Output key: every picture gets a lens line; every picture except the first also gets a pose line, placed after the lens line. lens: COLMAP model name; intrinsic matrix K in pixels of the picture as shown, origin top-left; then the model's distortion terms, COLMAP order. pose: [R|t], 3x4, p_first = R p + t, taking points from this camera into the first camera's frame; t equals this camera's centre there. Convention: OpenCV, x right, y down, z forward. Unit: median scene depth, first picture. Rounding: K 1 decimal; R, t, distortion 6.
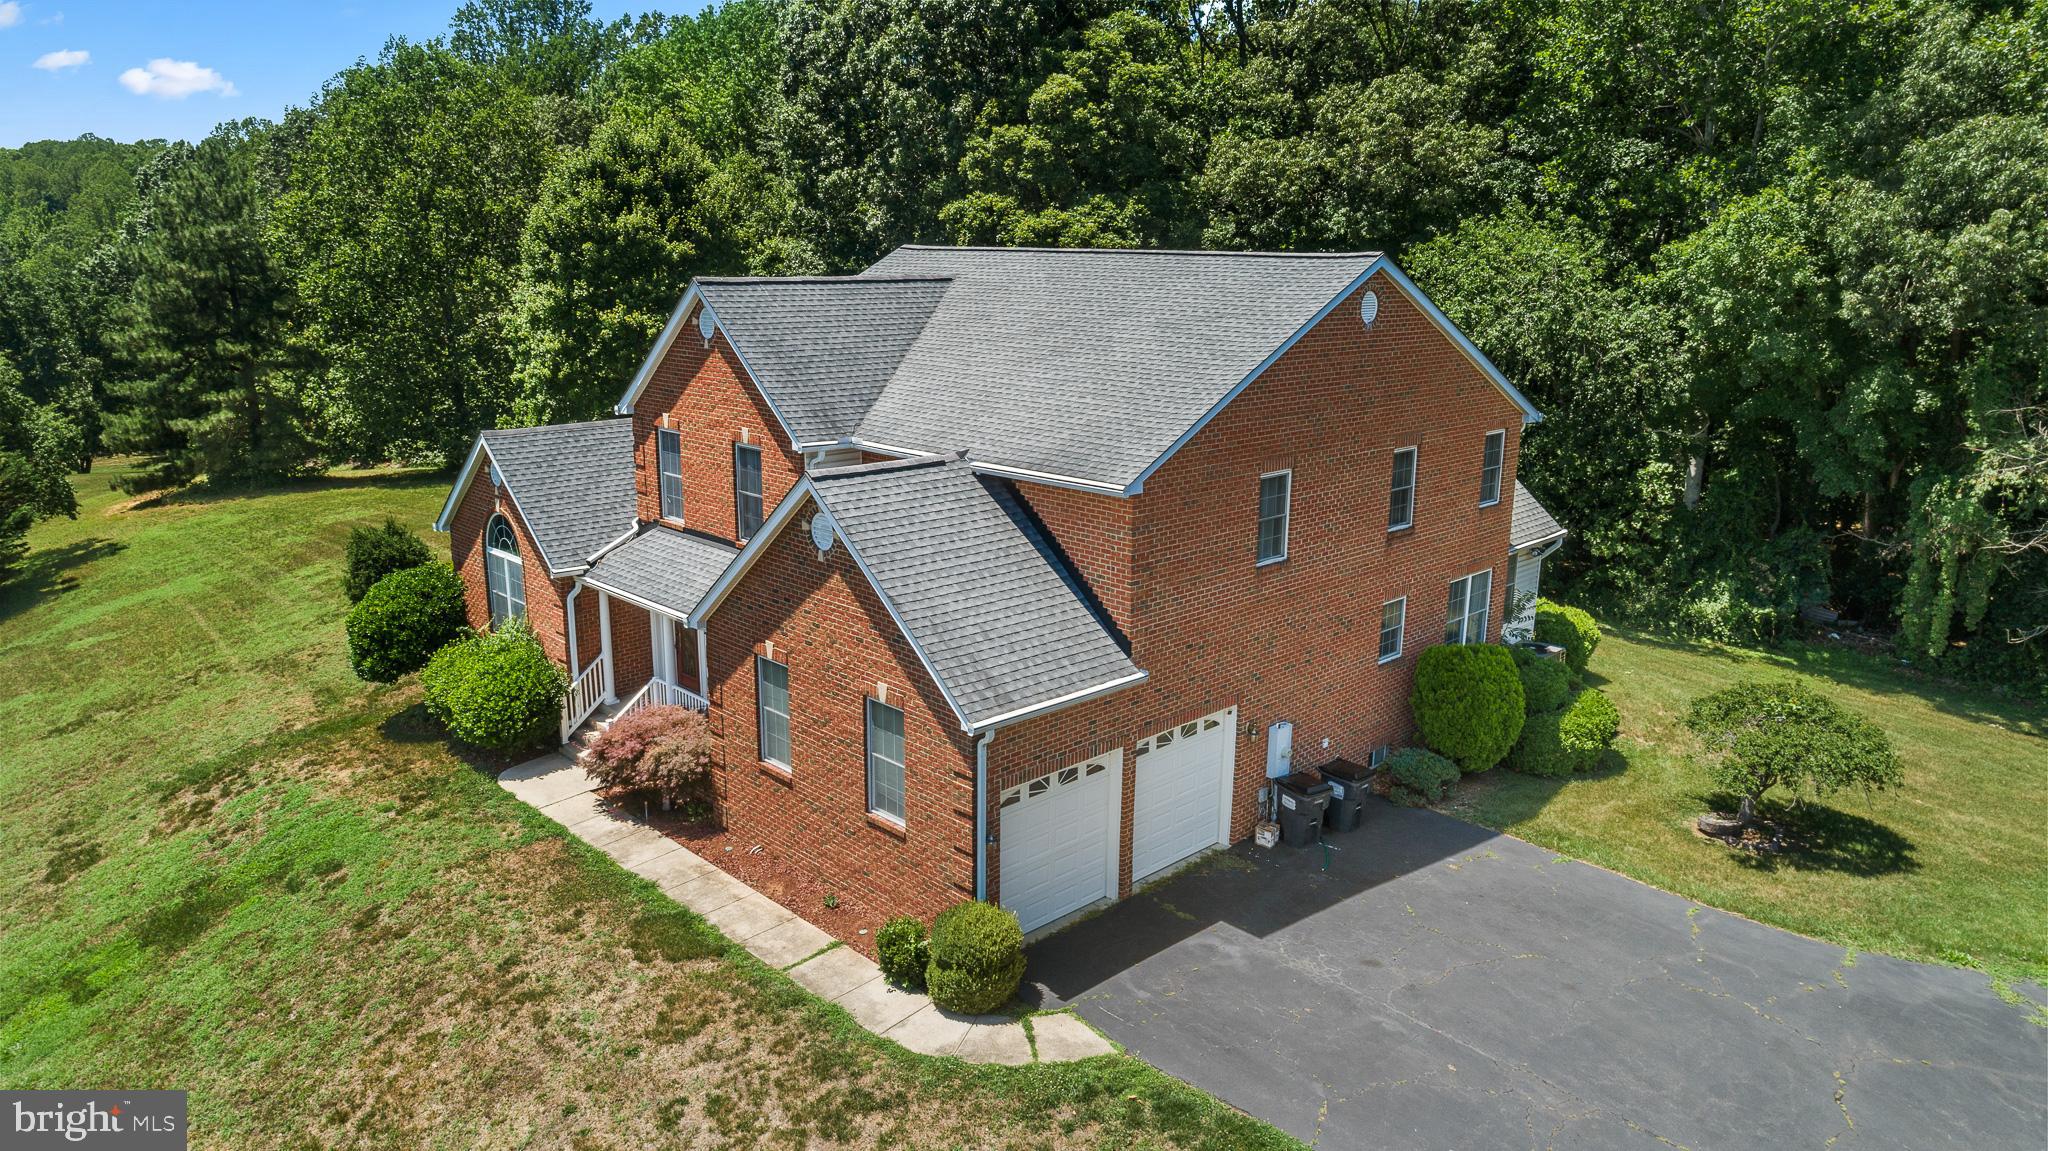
lens RADIAL K [[1372.1, 0, 1023.1], [0, 1372.1, 580.6], [0, 0, 1]] dist [-0.014144, 0.001421]
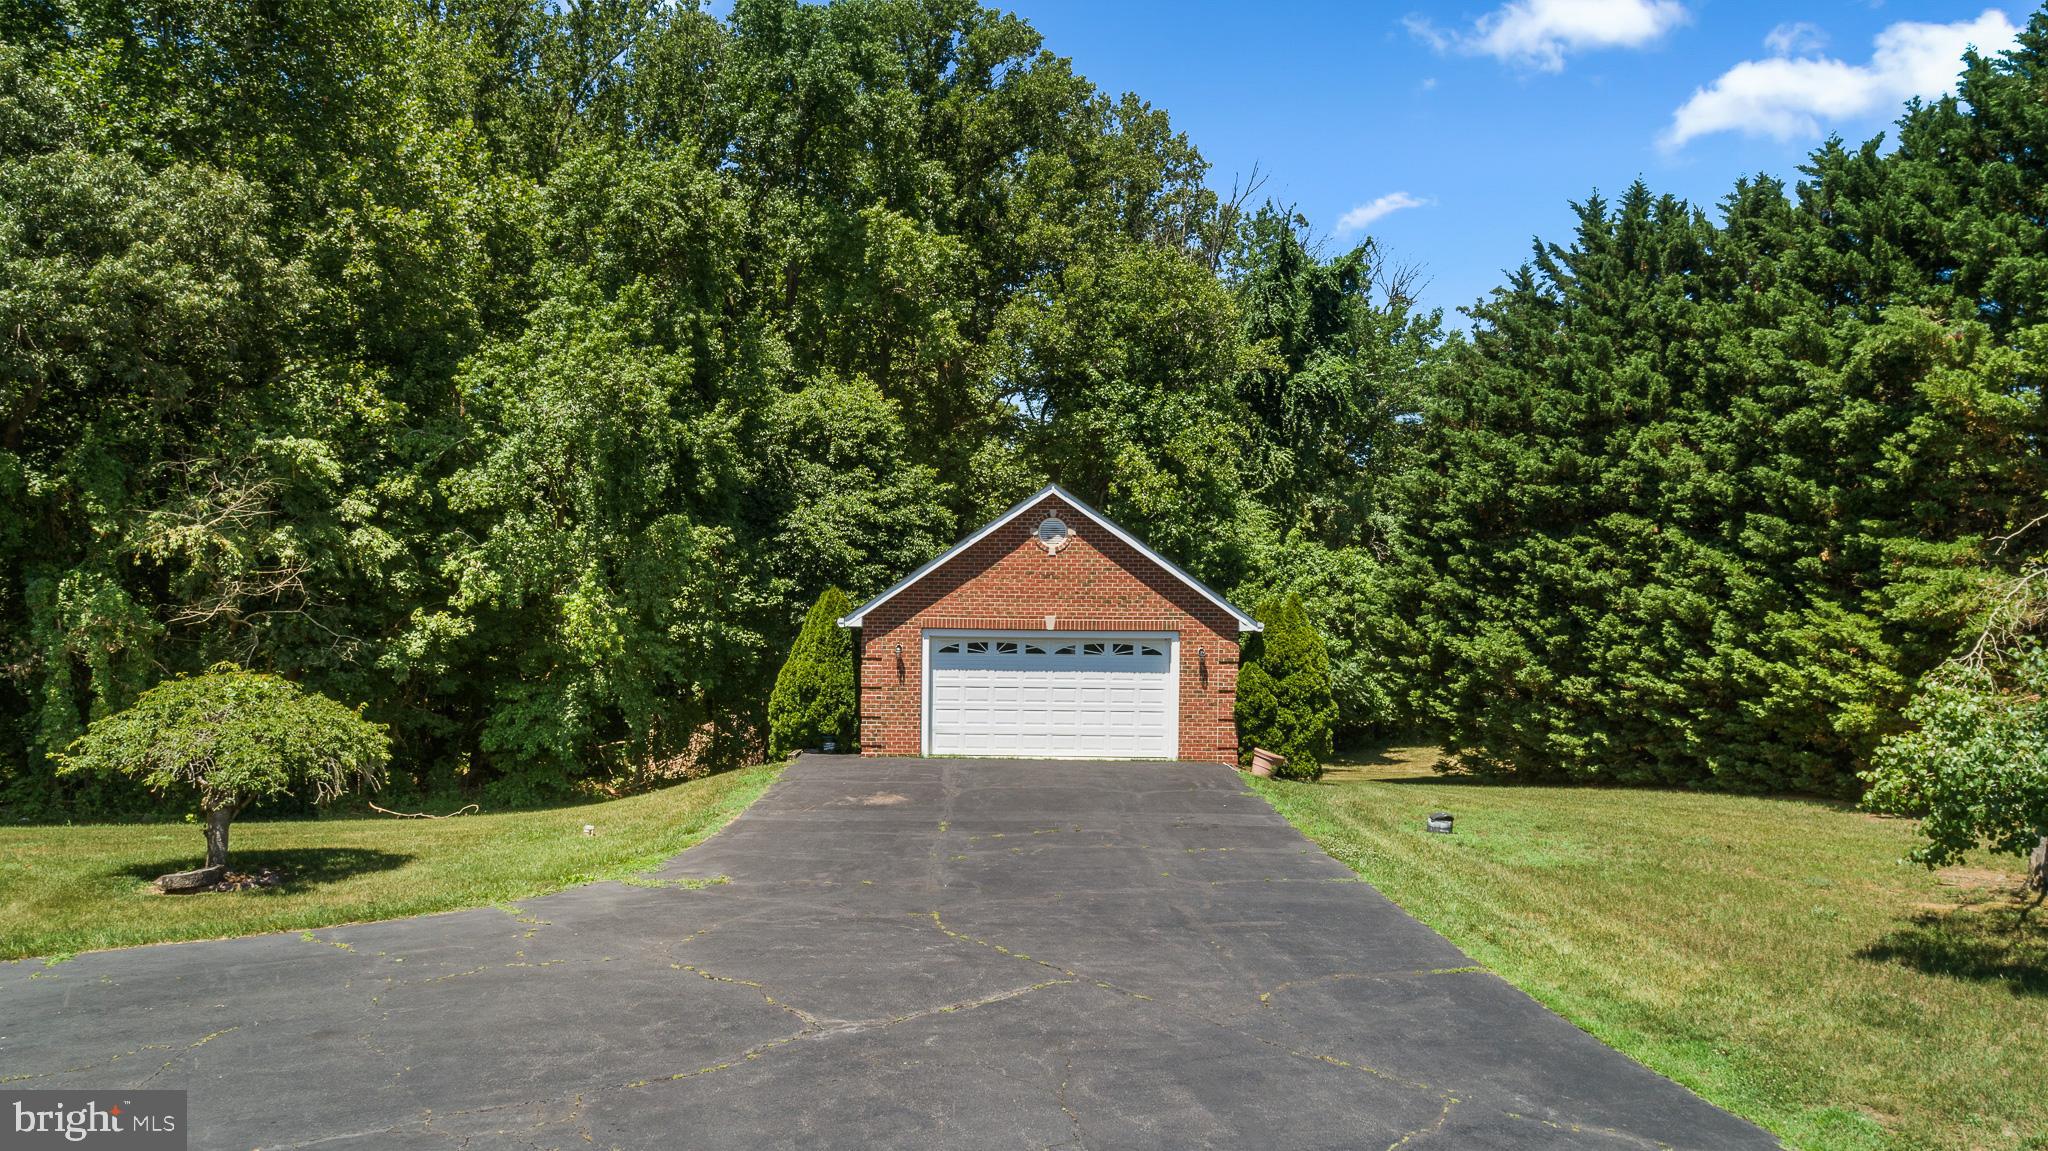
lens RADIAL K [[1372.1, 0, 1020.7], [0, 1372.1, 565.5], [0, 0, 1]] dist [-0.014144, 0.001421]
pose [[0.171639, 0.001979, 0.985158, -0.053701], [0.235155, 0.971010, -0.042920, 0.079139], [-0.956683, 0.239031, 0.166198, 0.230533]]
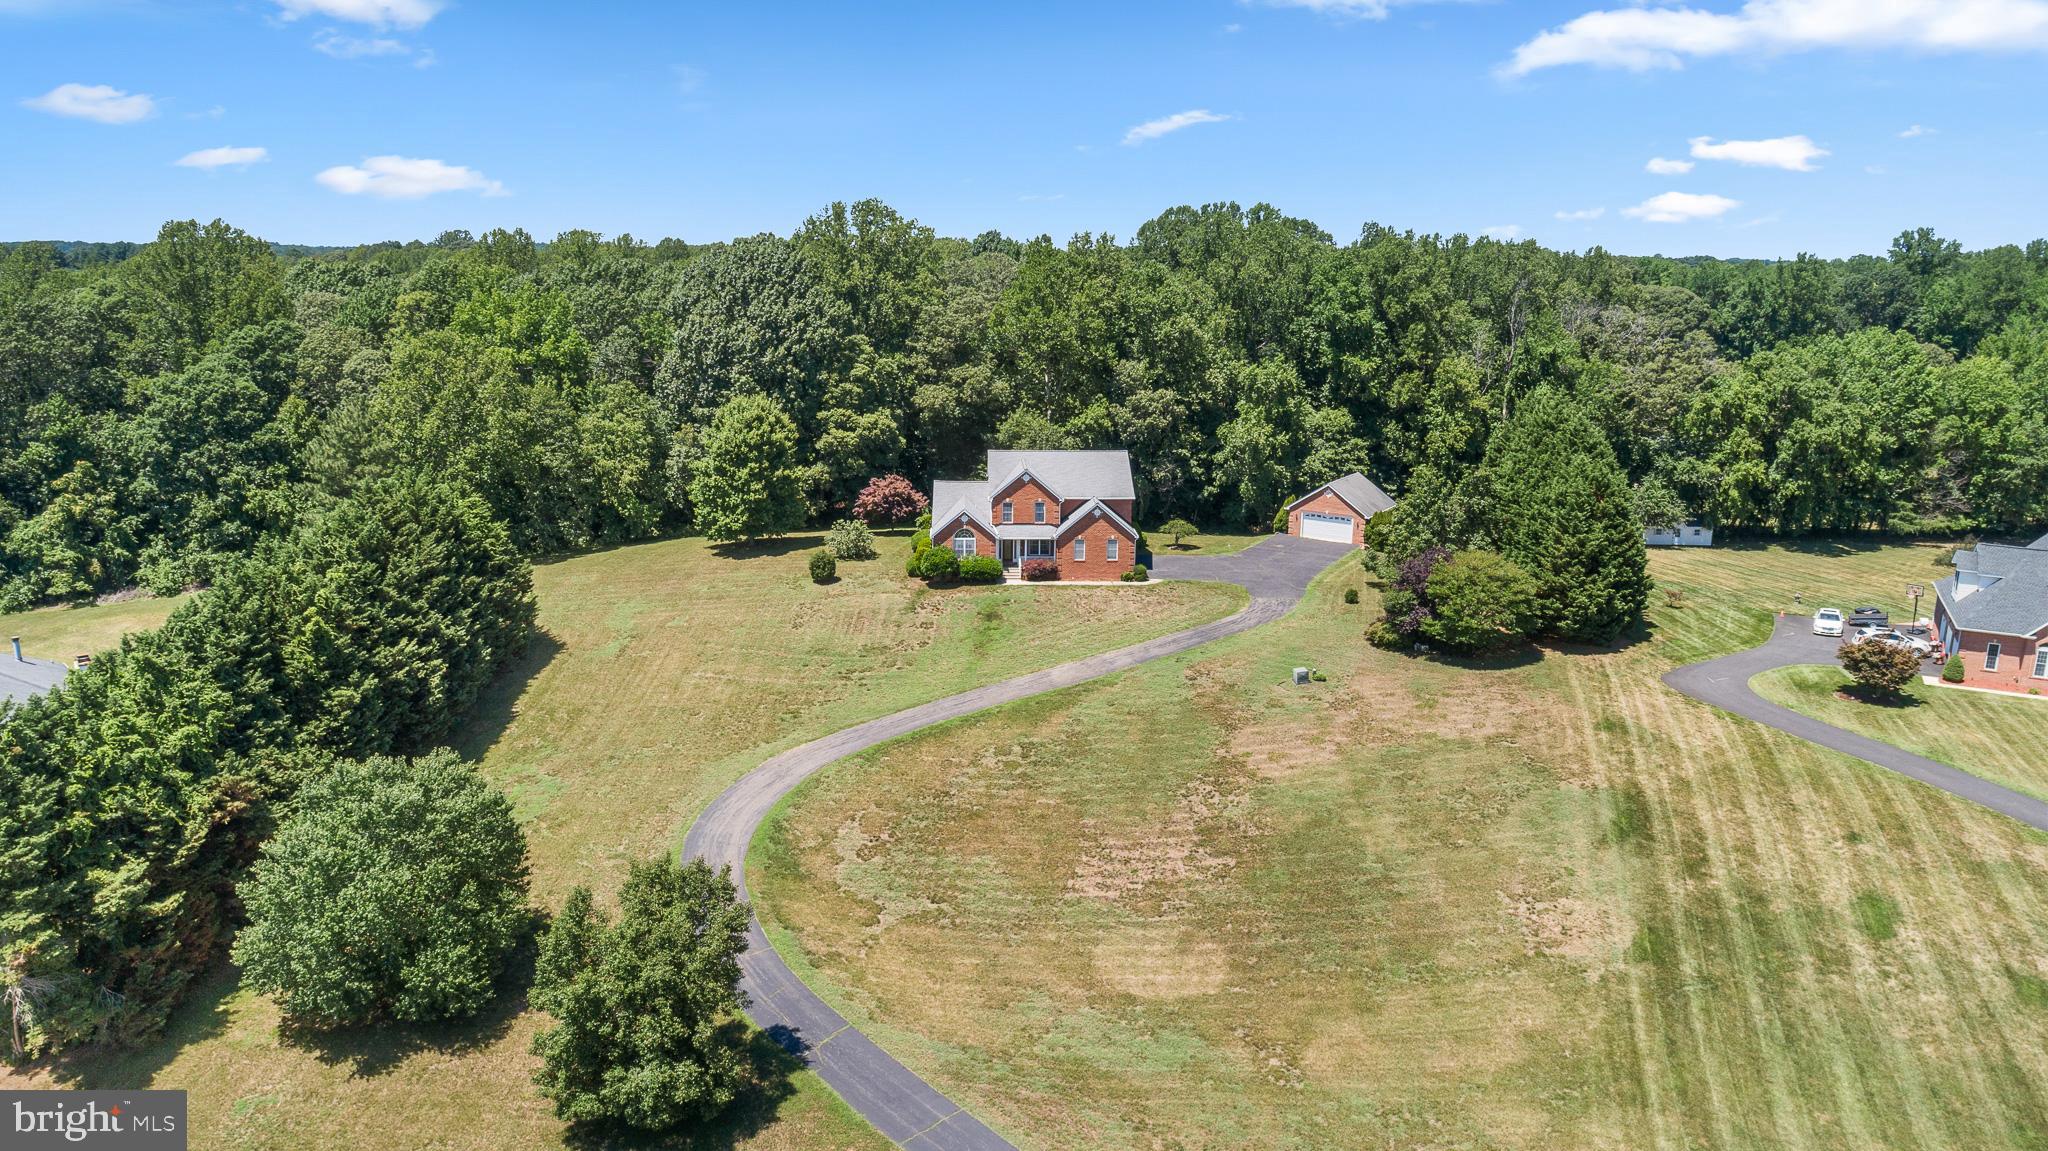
lens RADIAL K [[1372.1, 0, 1012.5], [0, 1372.1, 571.7], [0, 0, 1]] dist [-0.014144, 0.001421]
pose [[0.677392, -0.170822, 0.715513, -1.942166], [0.177388, 0.981893, 0.066481, -0.101755], [-0.713914, 0.081889, 0.695429, -1.166313]]
